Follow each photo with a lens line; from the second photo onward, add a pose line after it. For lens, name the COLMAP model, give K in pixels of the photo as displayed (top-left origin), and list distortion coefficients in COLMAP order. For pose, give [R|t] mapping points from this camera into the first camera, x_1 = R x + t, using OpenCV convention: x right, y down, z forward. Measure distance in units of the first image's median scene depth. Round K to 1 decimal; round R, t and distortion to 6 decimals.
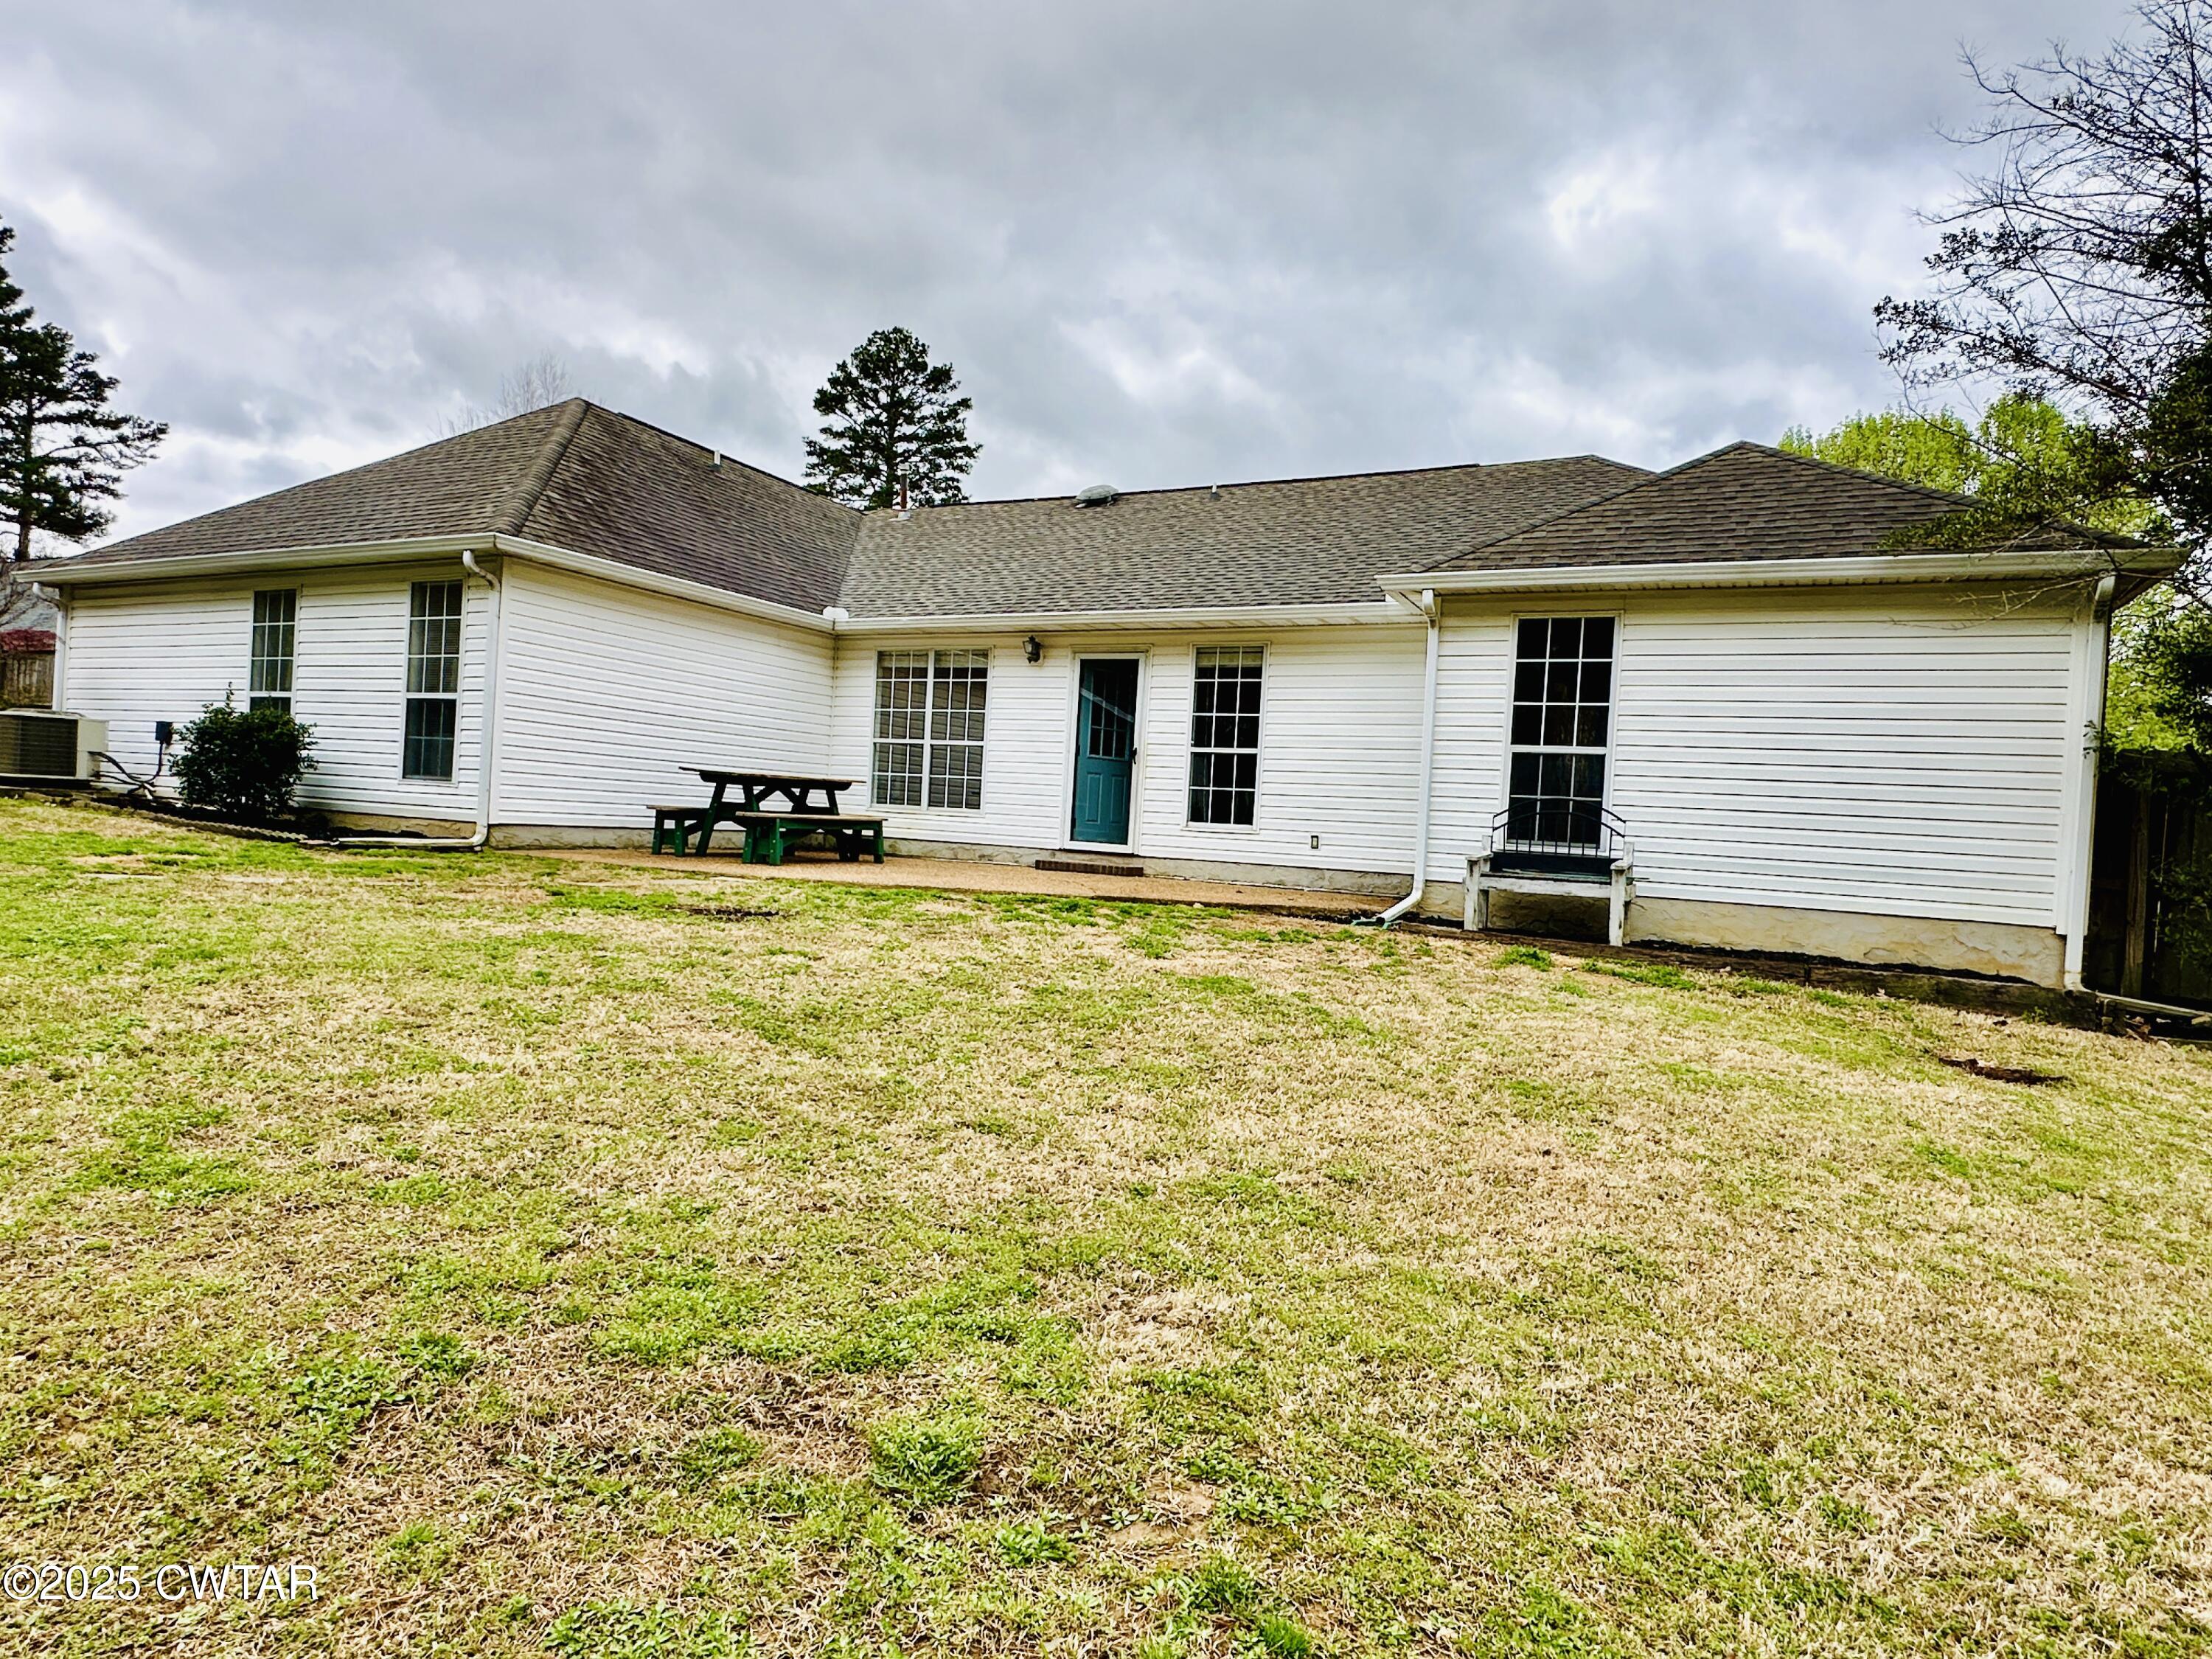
lens RADIAL K [[1261.4, 0, 1106.0], [0, 1261.4, 829.5], [0, 0, 1]] dist [0.002133, 0.000580]
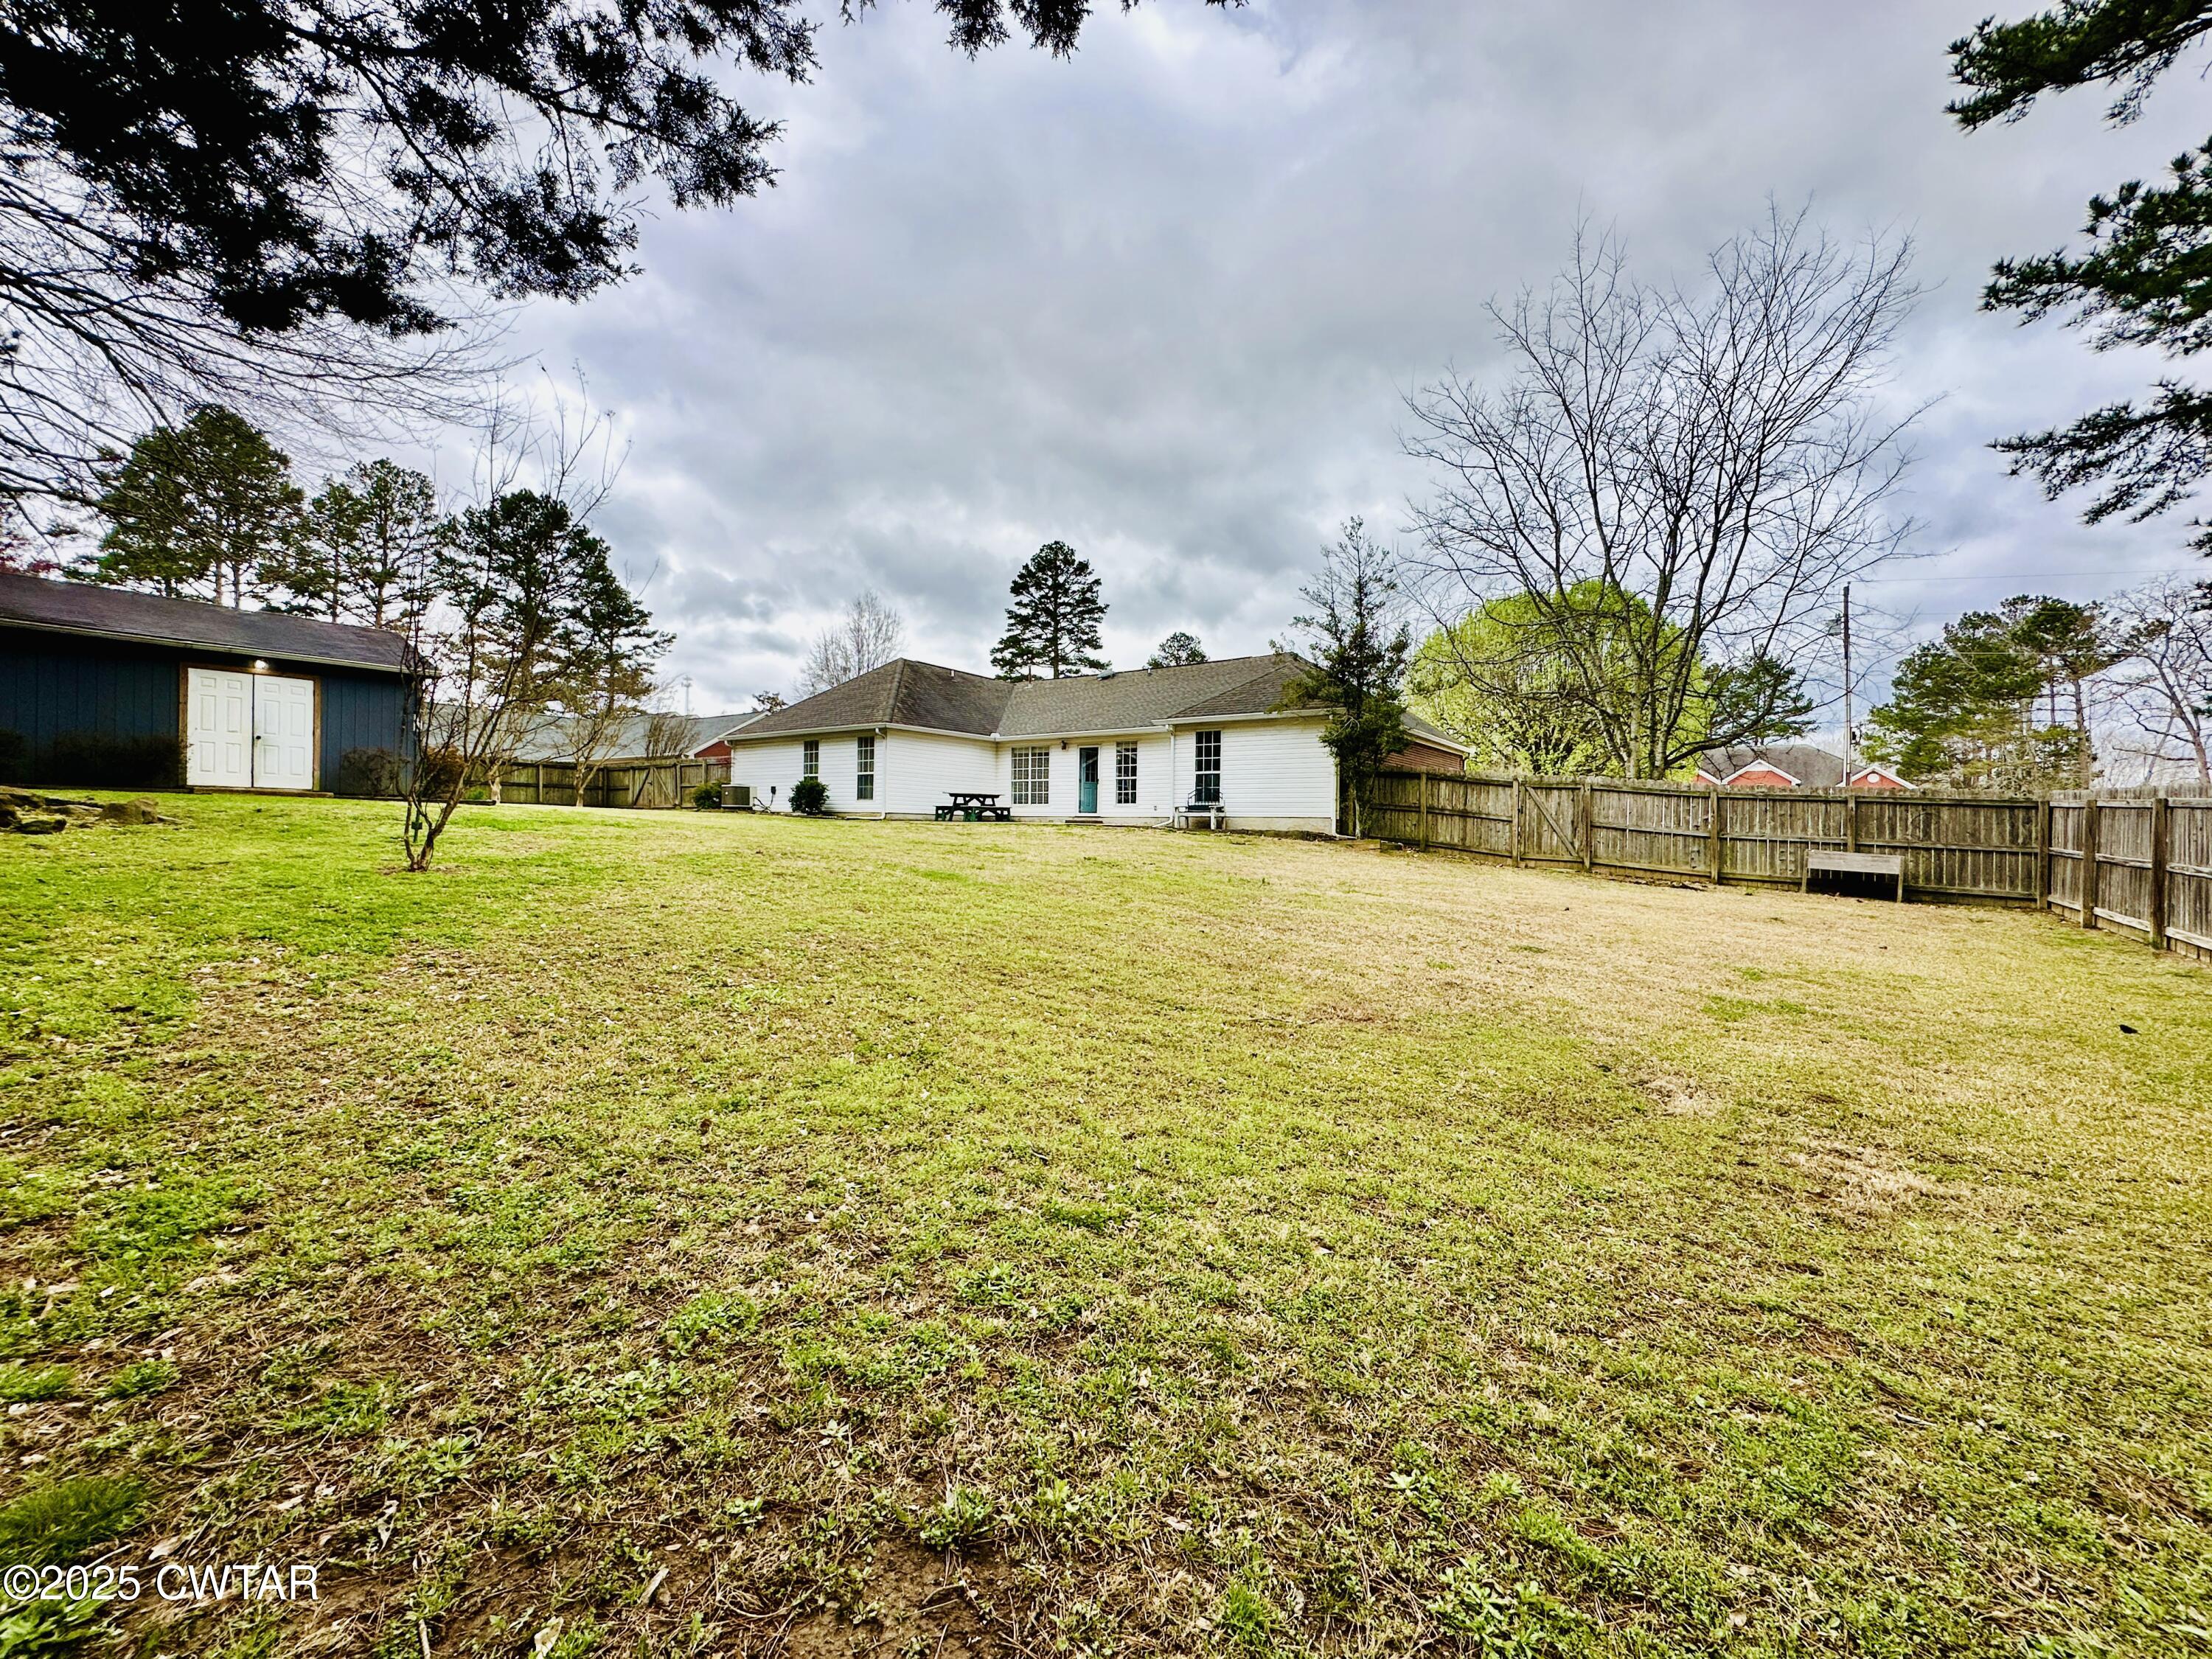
lens RADIAL K [[894.1, 0, 1106.0], [0, 894.1, 829.5], [0, 0, 1]] dist [-0.001557, -0.000127]
pose [[0.988167, -0.042097, -0.147491, 0.308895], [0.040158, 0.999064, -0.016100, 0.076323], [0.148030, 0.009987, 0.988932, -0.906928]]
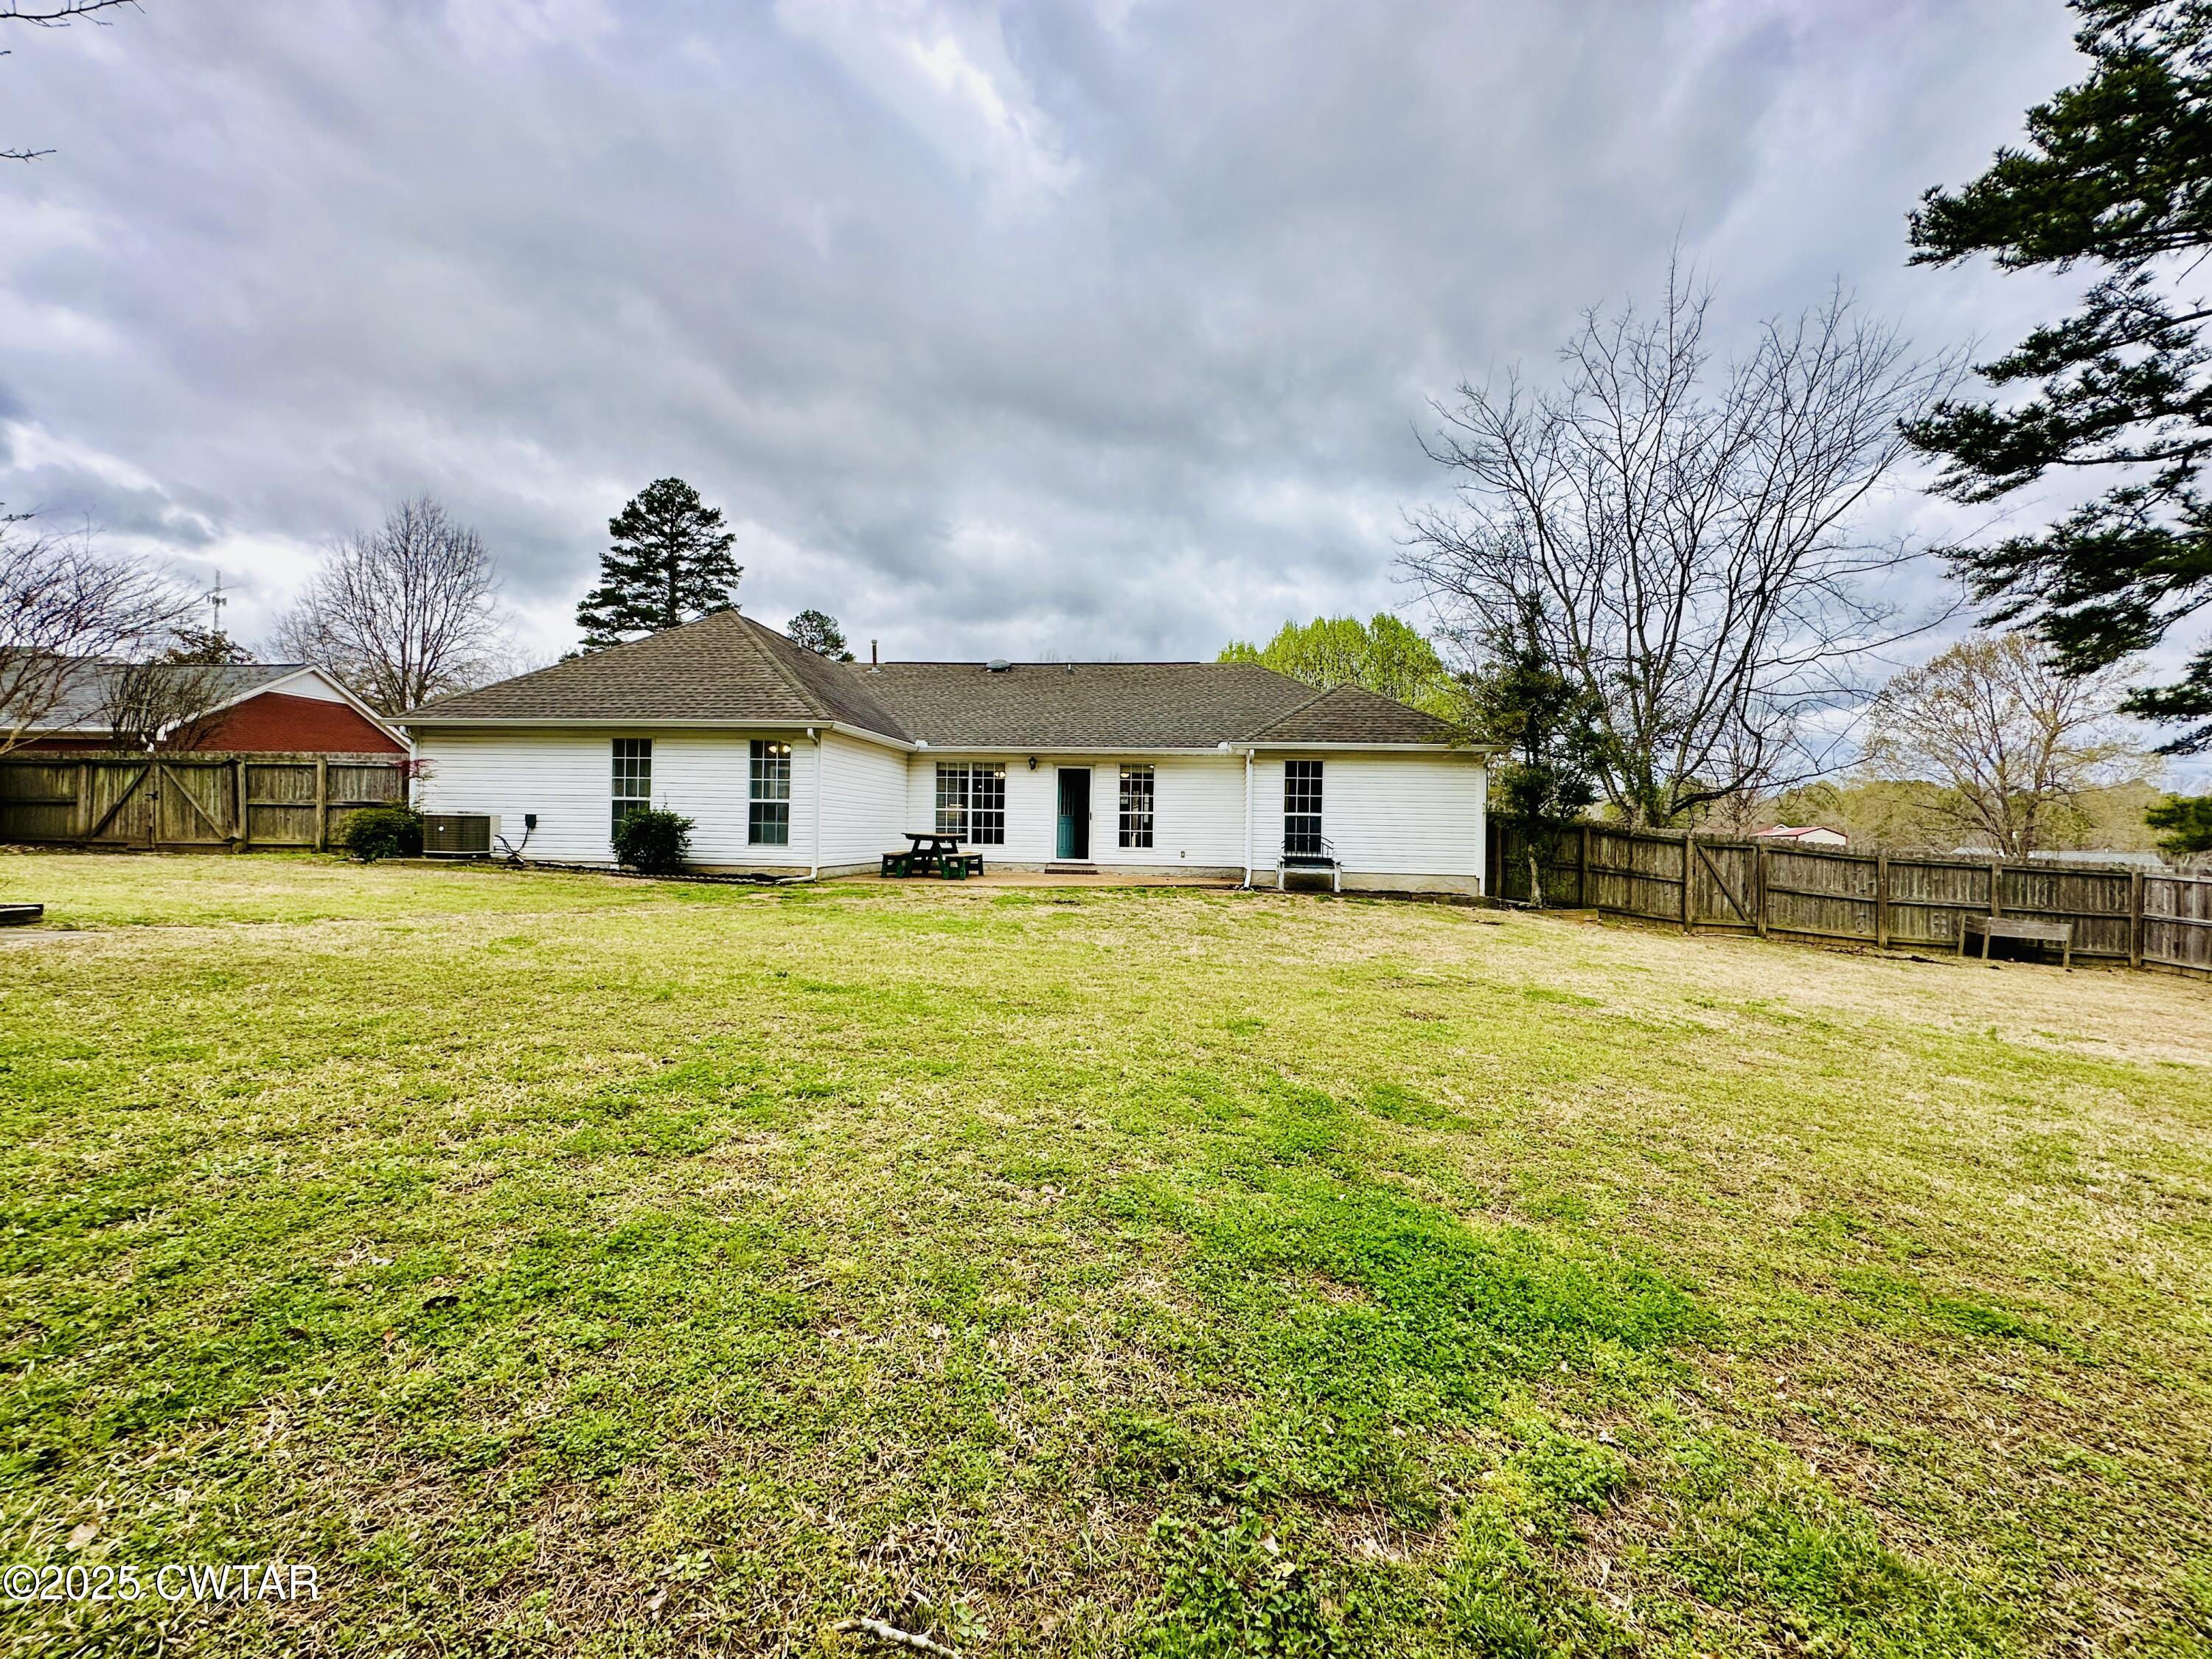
lens RADIAL K [[894.1, 0, 1106.0], [0, 894.1, 829.5], [0, 0, 1]] dist [-0.001557, -0.000127]
pose [[0.932159, -0.038869, 0.359956, -0.450614], [0.037377, 0.999240, 0.011107, -0.048453], [-0.360114, 0.003101, 0.932903, -0.349772]]
